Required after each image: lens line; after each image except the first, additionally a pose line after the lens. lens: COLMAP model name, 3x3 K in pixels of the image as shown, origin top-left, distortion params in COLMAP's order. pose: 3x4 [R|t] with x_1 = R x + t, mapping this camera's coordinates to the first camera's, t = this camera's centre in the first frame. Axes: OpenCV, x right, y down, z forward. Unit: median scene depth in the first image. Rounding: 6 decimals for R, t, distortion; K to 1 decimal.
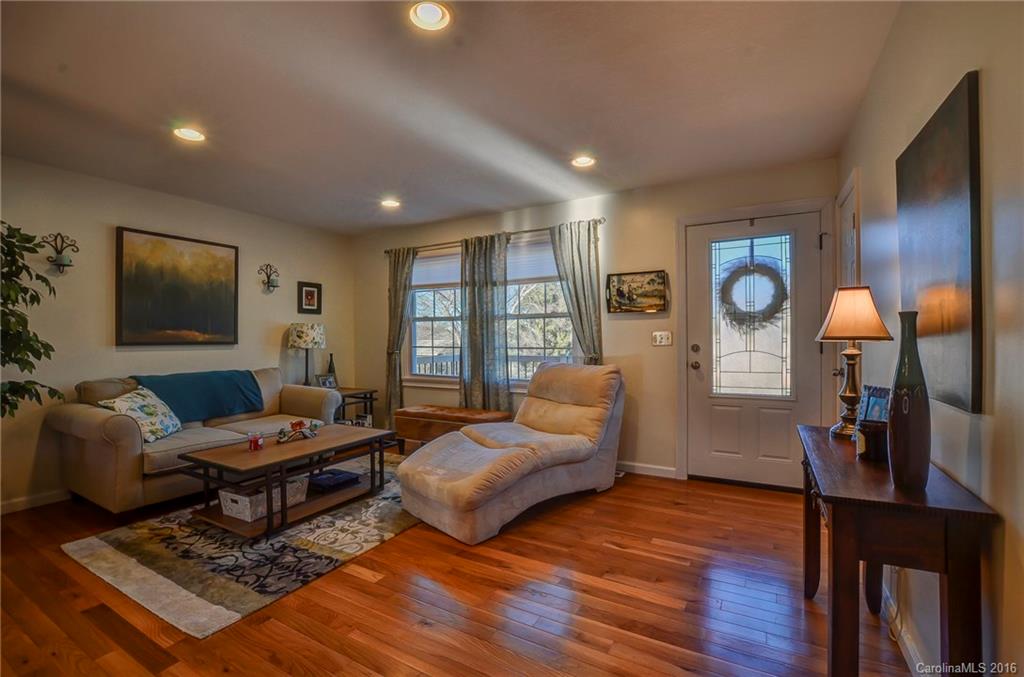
lens RADIAL K [[449.9, 0, 506.9], [0, 449.9, 339.0], [0, 0, 1]] dist [-0.036676, 0.006071]
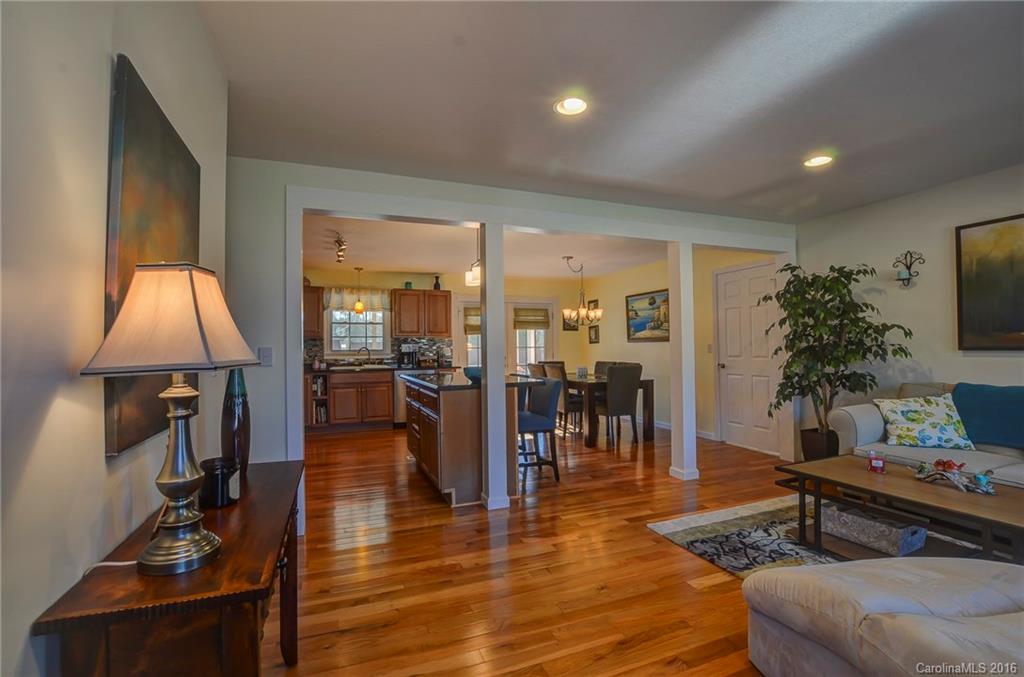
lens RADIAL K [[449.9, 0, 509.7], [0, 449.9, 343.3], [0, 0, 1]] dist [-0.036676, 0.006071]
pose [[-0.629712, 0.005394, -0.776810, 0.454337], [0.014229, 0.999888, -0.004591, -0.009410], [0.776698, -0.013944, -0.629719, 0.789005]]
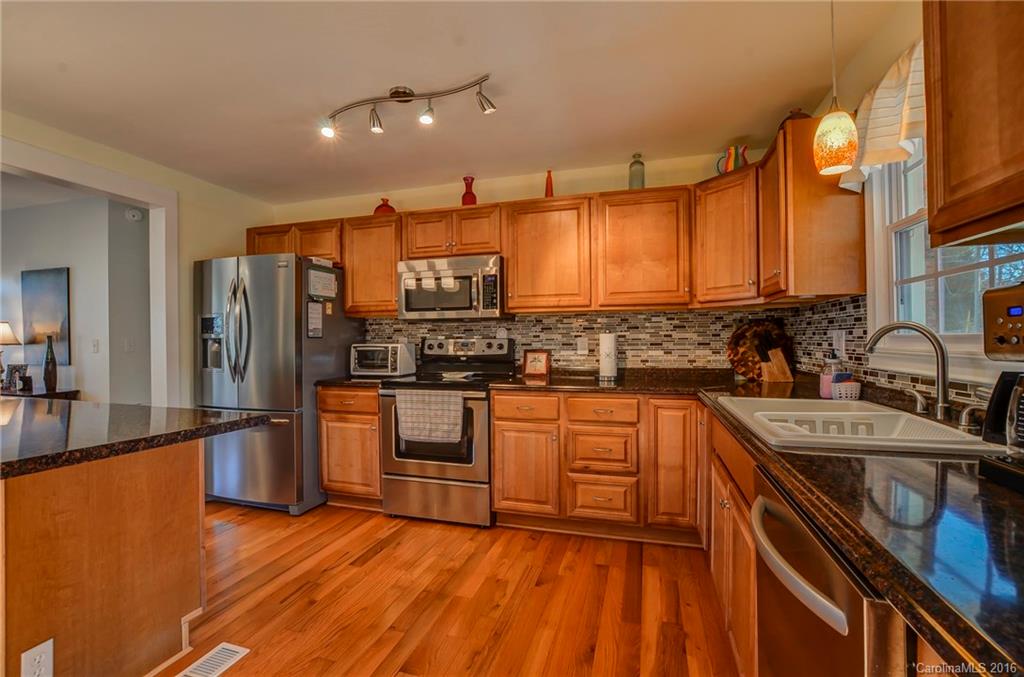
lens RADIAL K [[449.9, 0, 507.0], [0, 449.9, 343.2], [0, 0, 1]] dist [-0.036676, 0.006071]
pose [[-0.222806, -0.000454, 0.974863, -0.934599], [0.007642, 0.999968, 0.002213, 0.004492], [-0.974833, 0.007943, -0.222795, -0.497894]]
